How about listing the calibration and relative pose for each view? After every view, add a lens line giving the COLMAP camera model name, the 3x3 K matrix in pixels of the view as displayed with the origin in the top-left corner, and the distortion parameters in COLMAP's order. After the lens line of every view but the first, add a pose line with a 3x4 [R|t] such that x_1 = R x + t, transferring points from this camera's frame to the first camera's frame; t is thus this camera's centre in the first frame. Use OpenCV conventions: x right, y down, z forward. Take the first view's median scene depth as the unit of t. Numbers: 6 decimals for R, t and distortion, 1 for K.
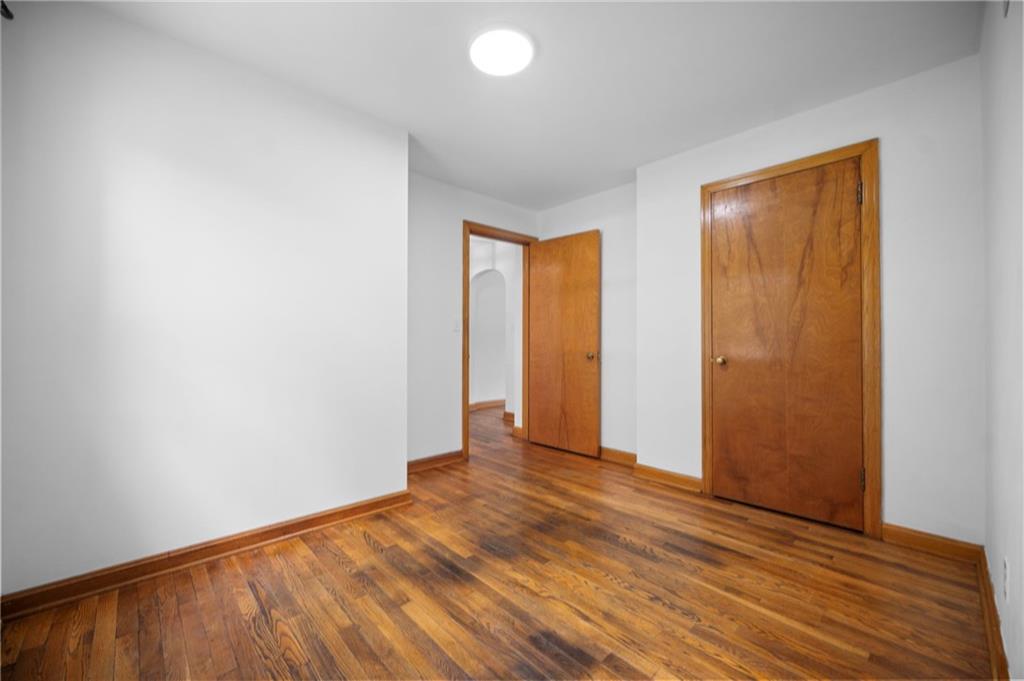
lens RADIAL K [[405.4, 0, 507.5], [0, 405.4, 336.7], [0, 0, 1]] dist [-0.002083, -0.000462]
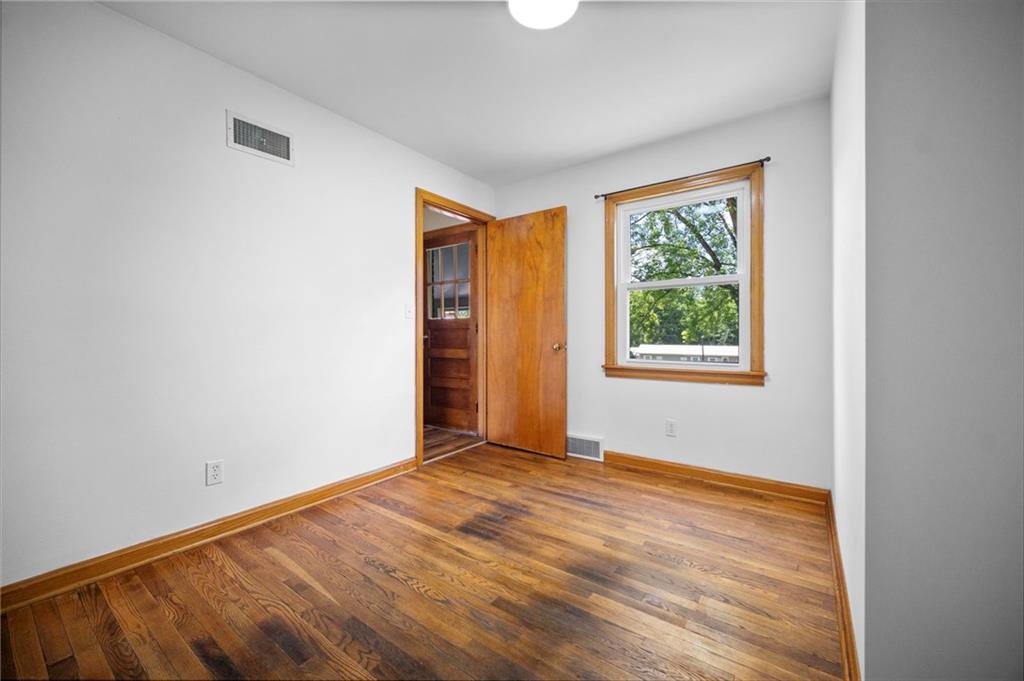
lens RADIAL K [[405.4, 0, 507.5], [0, 405.4, 336.7], [0, 0, 1]] dist [-0.002083, -0.000462]
pose [[-0.982417, 0.000771, -0.186699, 0.260644], [0.001820, 0.999983, -0.005450, 0.037753], [0.186691, -0.005694, -0.982402, 2.106582]]
